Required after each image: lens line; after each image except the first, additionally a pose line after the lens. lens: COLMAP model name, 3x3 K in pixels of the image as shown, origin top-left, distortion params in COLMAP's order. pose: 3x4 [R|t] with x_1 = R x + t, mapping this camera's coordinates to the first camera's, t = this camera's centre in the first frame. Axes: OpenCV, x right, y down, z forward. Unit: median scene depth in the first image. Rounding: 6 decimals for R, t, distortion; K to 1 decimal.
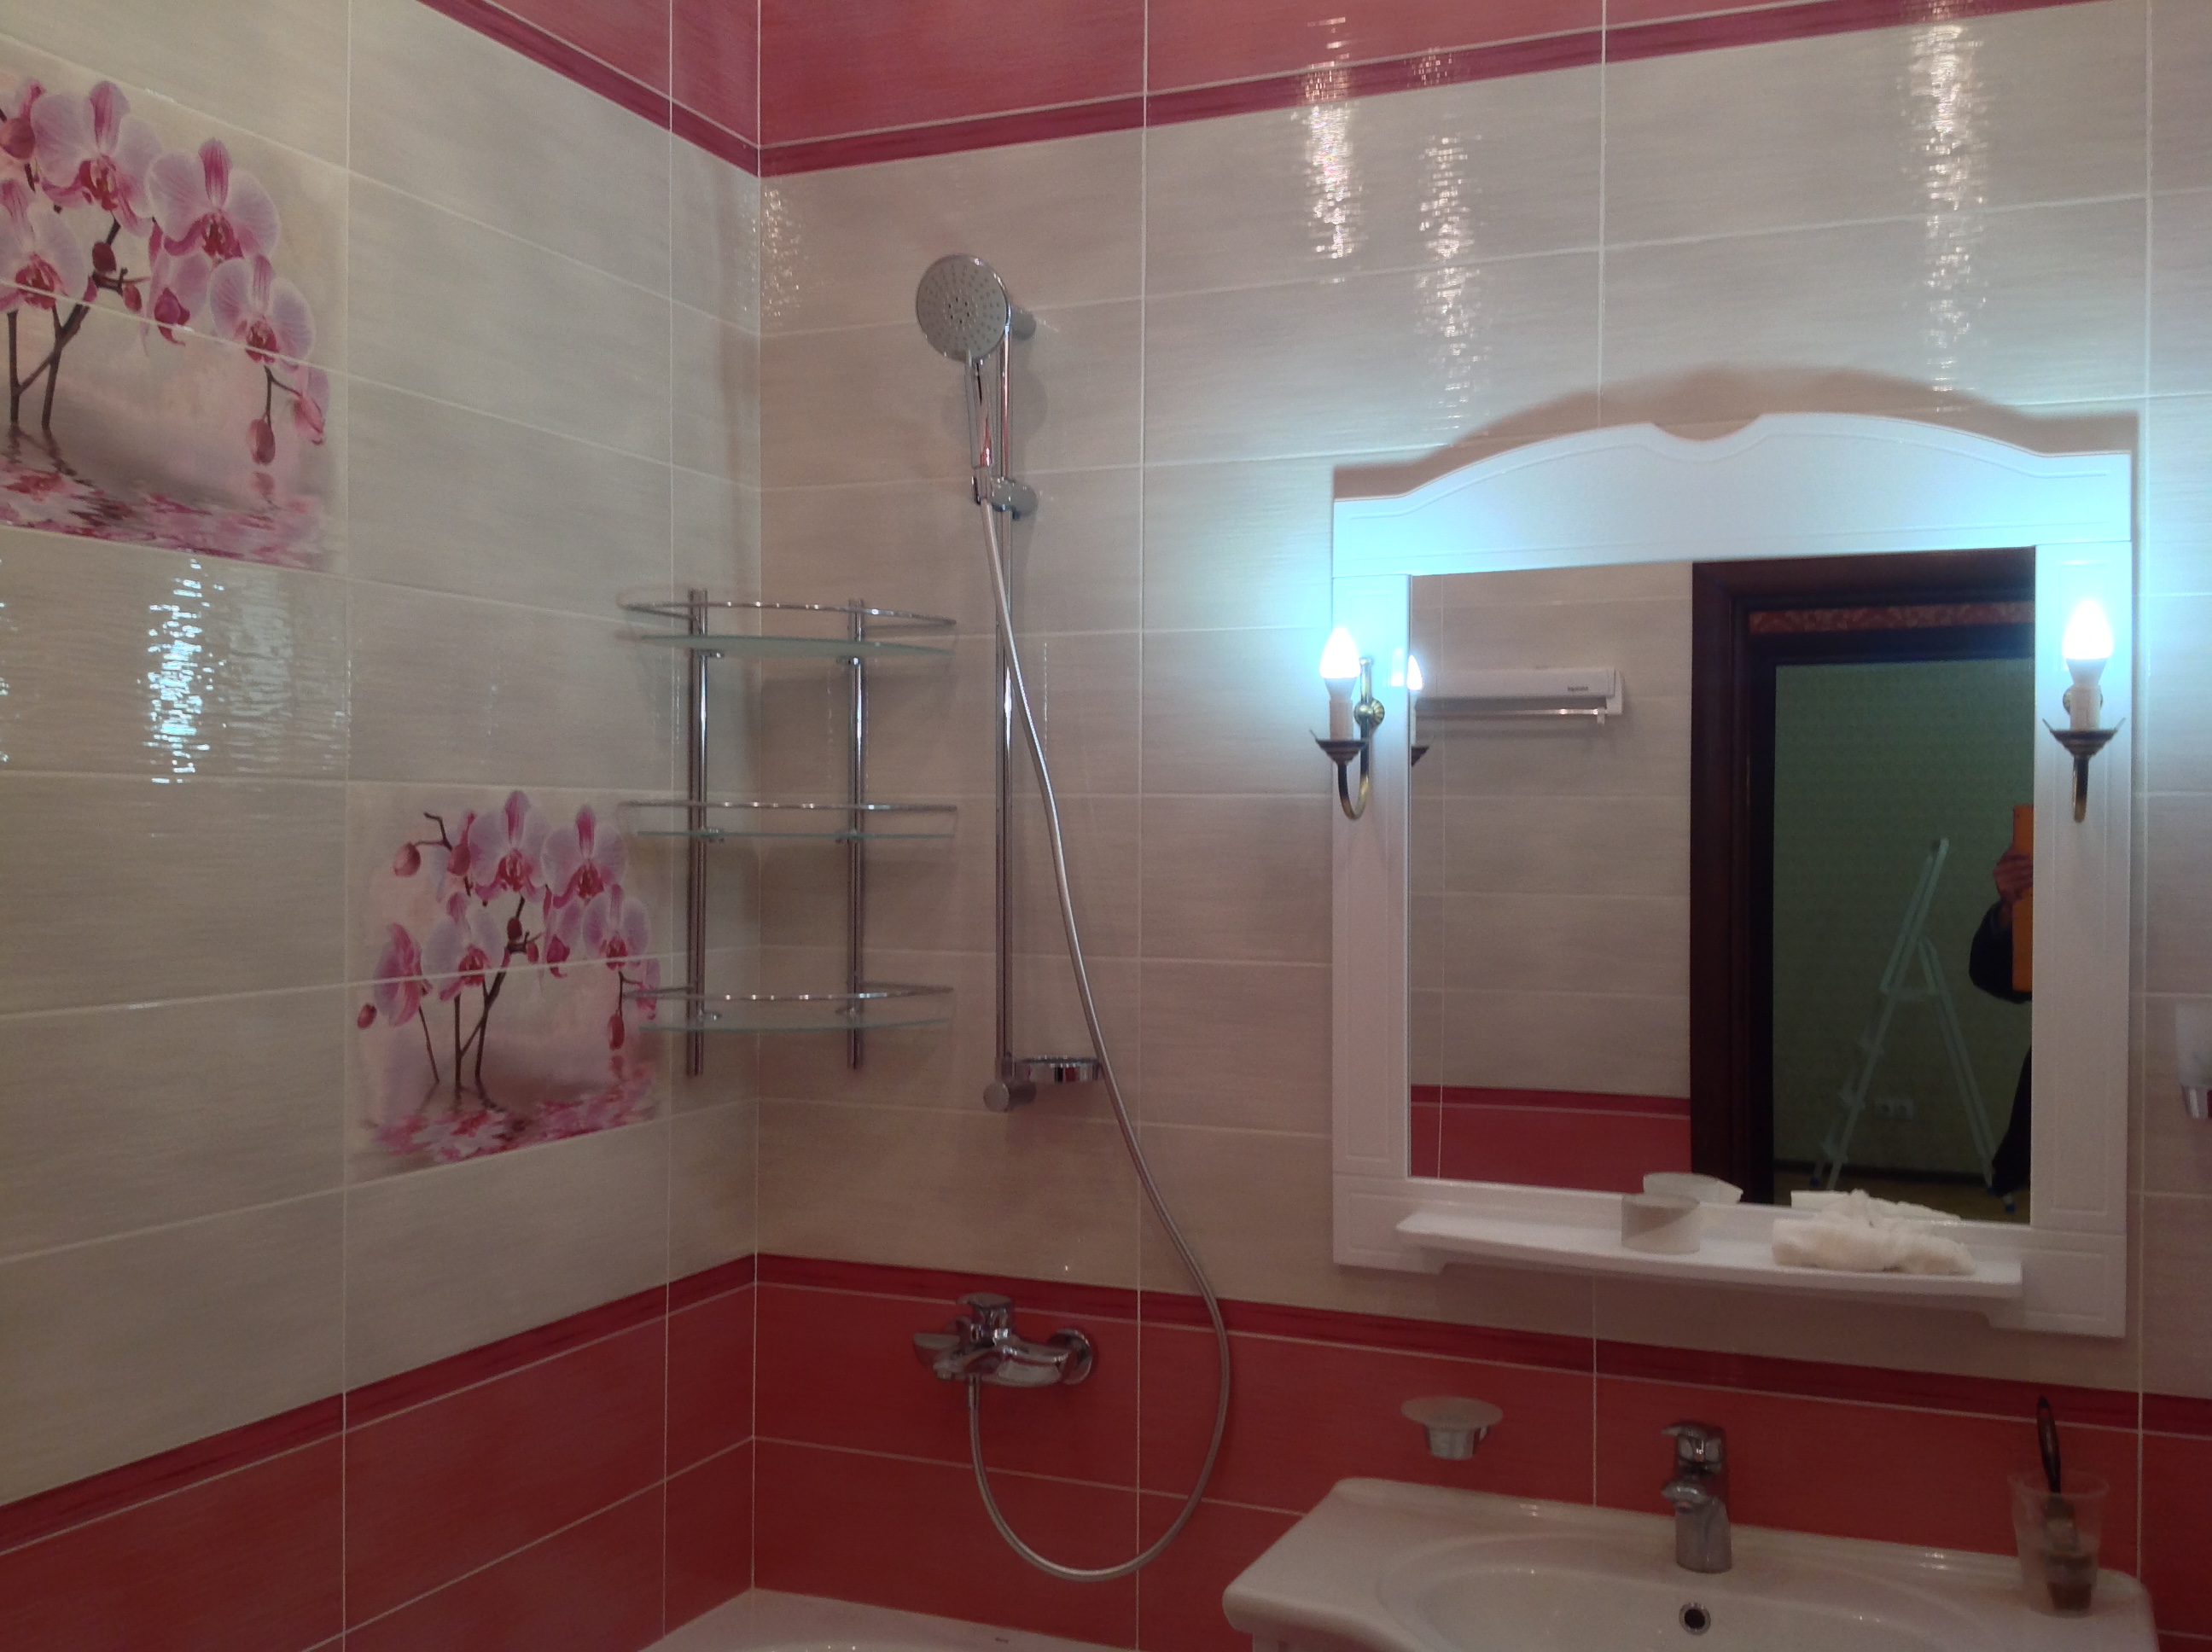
lens RADIAL K [[2122.3, 0, 1094.9], [0, 2122.3, 817.8], [0, 0, 1]] dist [0.219579, -0.598100]
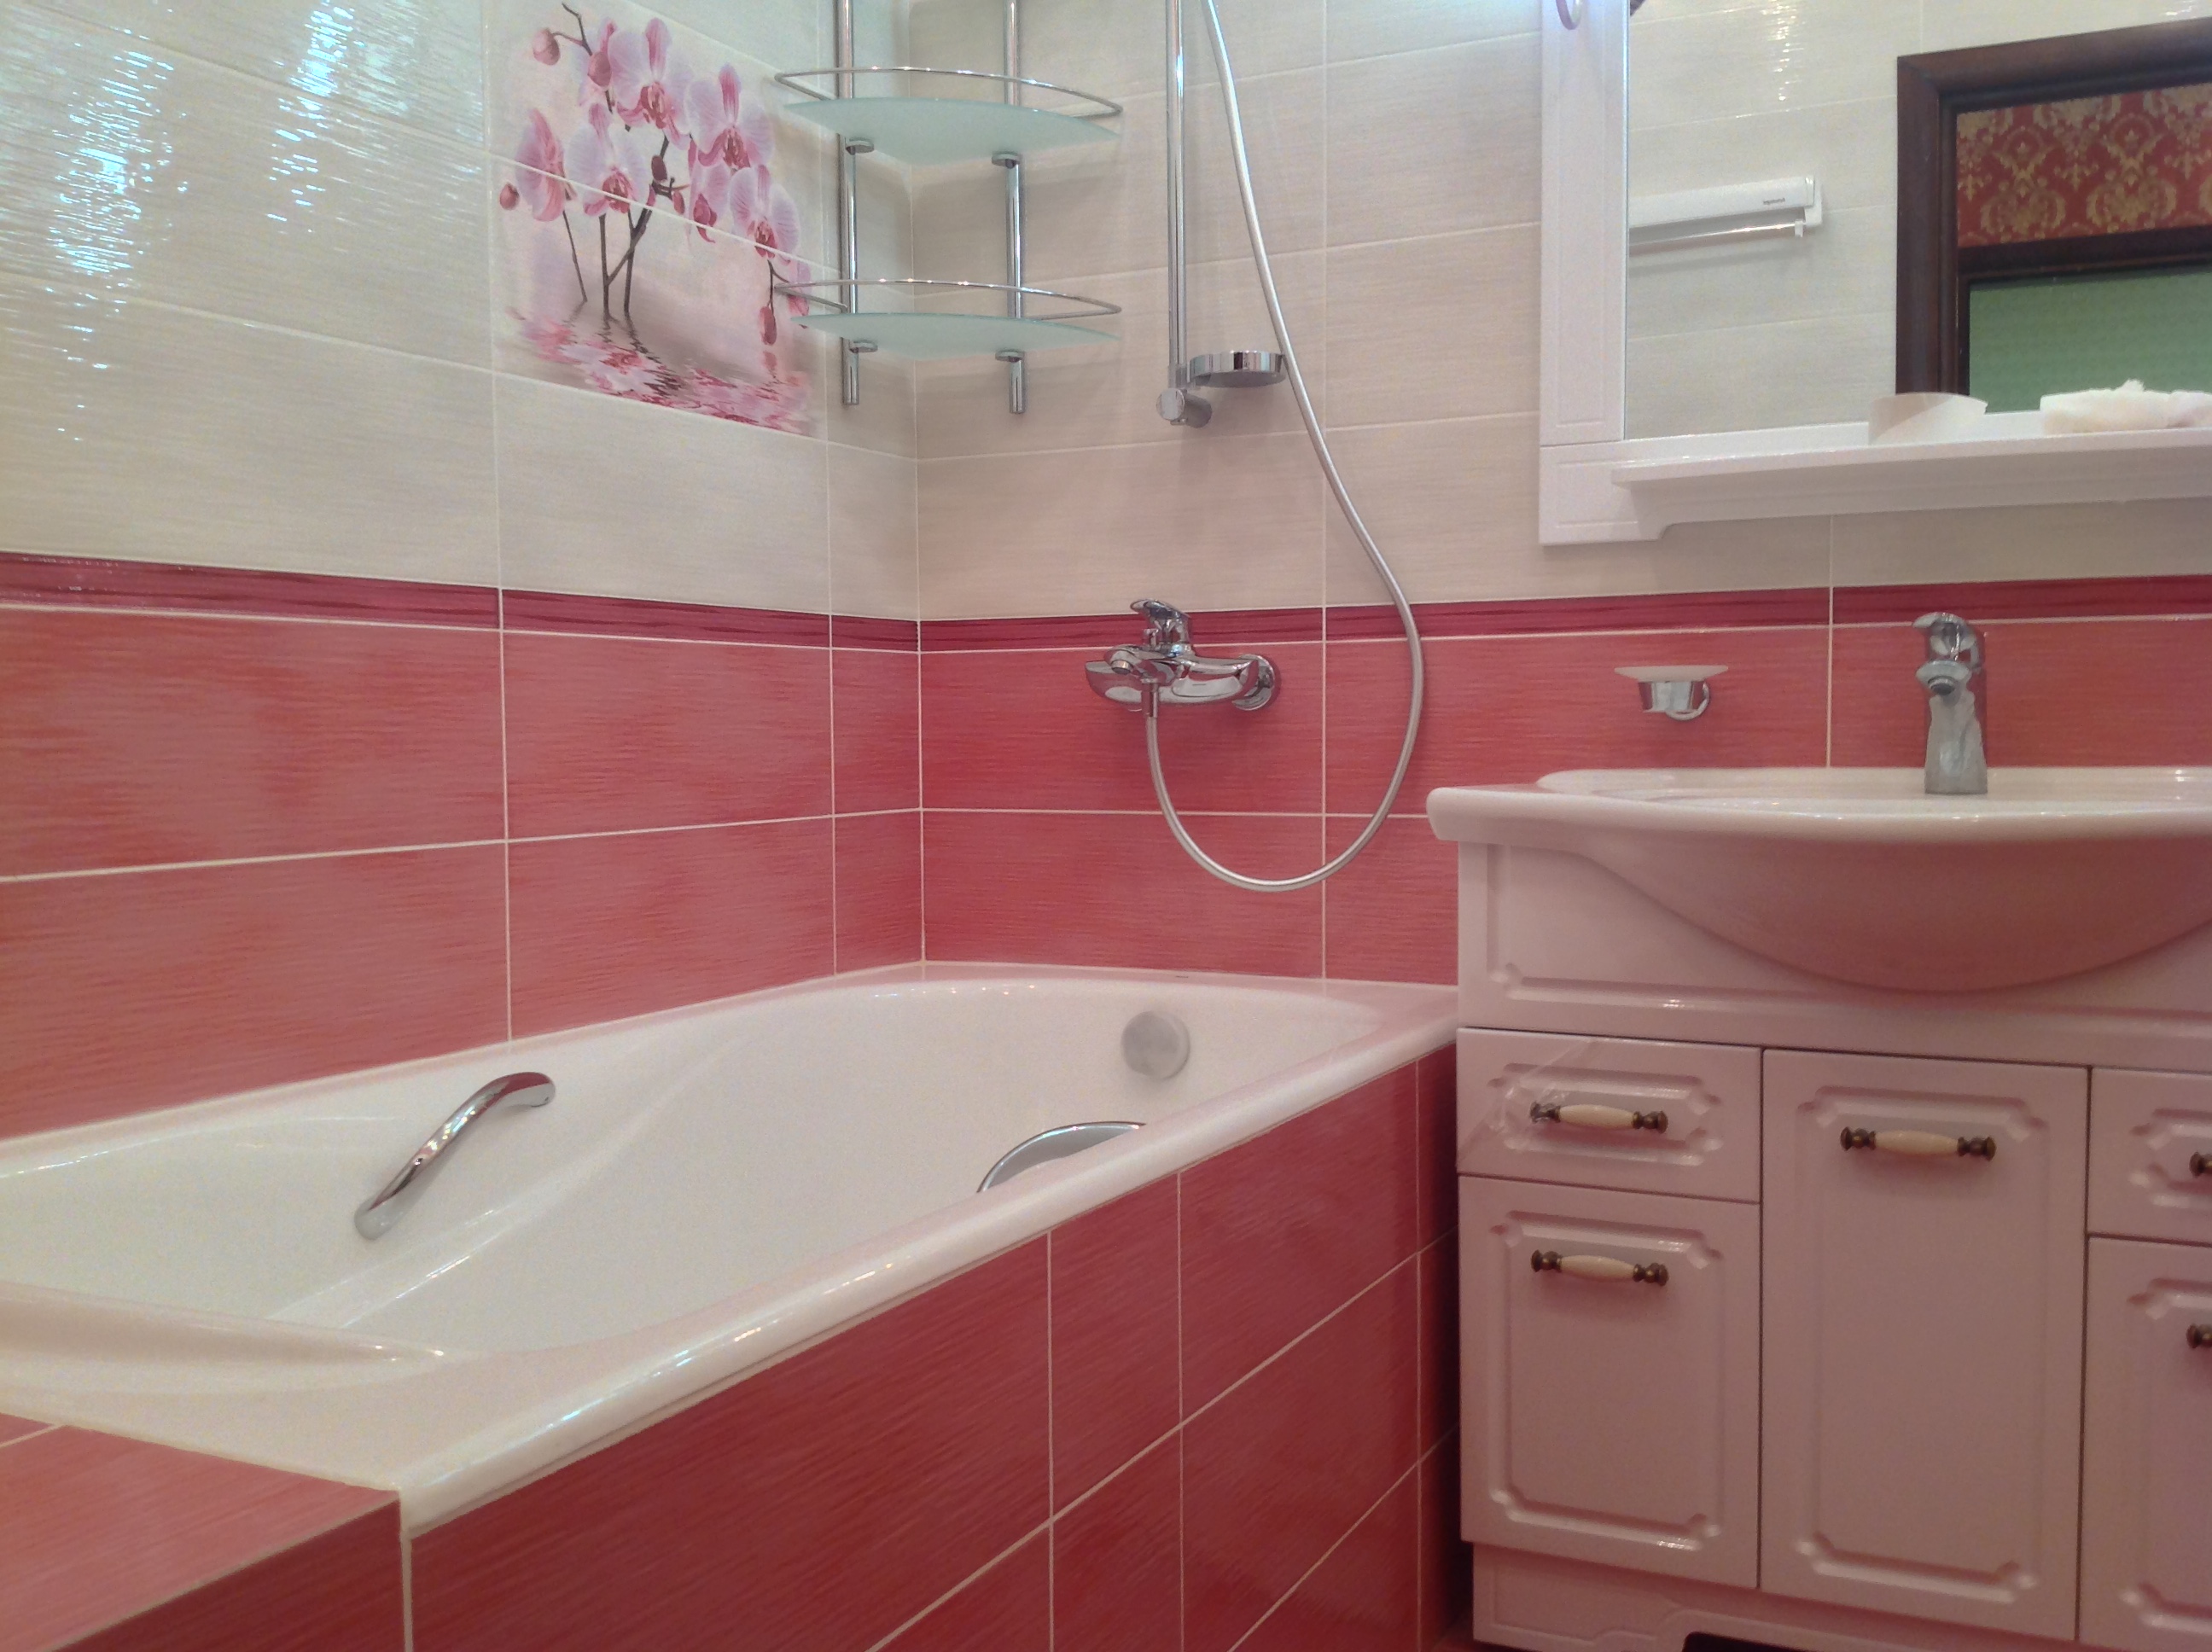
lens RADIAL K [[2122.3, 0, 1094.9], [0, 2122.3, 817.8], [0, 0, 1]] dist [0.219579, -0.598100]
pose [[0.998122, -0.008717, -0.060630, -0.025746], [0.011706, 0.998724, 0.049125, 0.285894], [0.060124, -0.049742, 0.996951, 0.058790]]
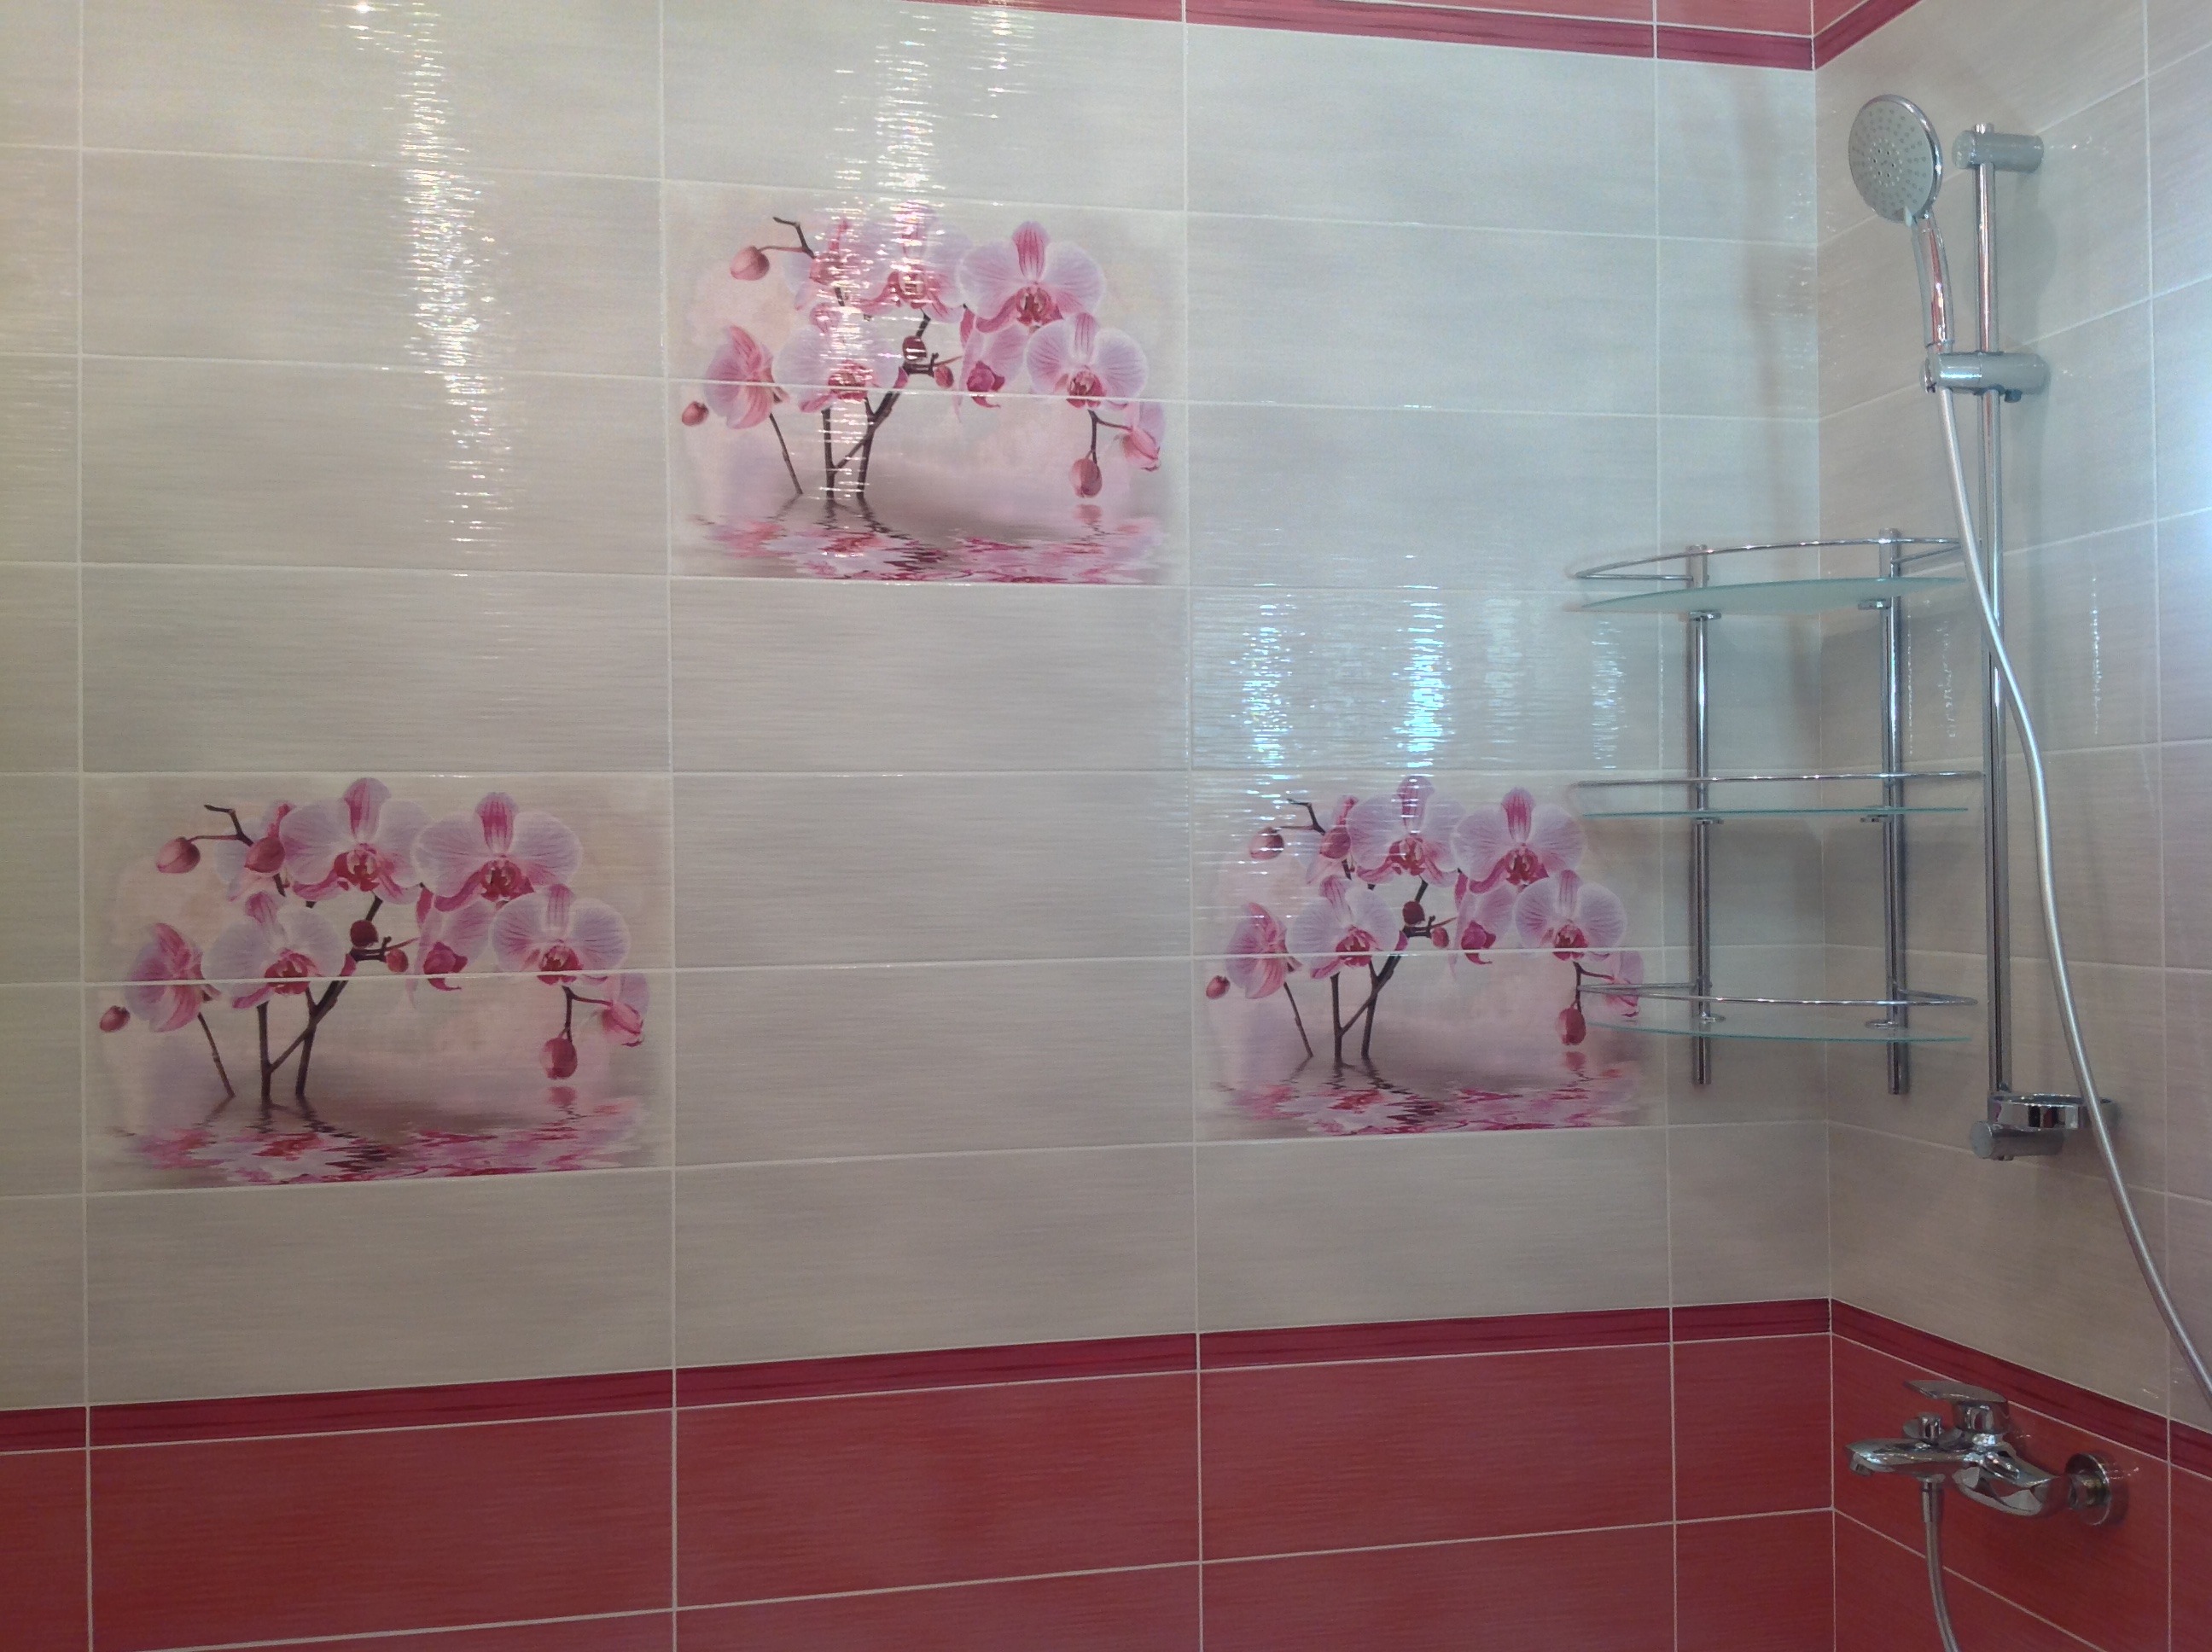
lens RADIAL K [[2122.3, 0, 1094.9], [0, 2122.3, 817.8], [0, 0, 1]] dist [0.219579, -0.598100]
pose [[0.584894, -0.029649, -0.810567, 0.445818], [0.019409, 0.999557, -0.022557, 0.026566], [0.810877, -0.002539, 0.585211, 0.292164]]
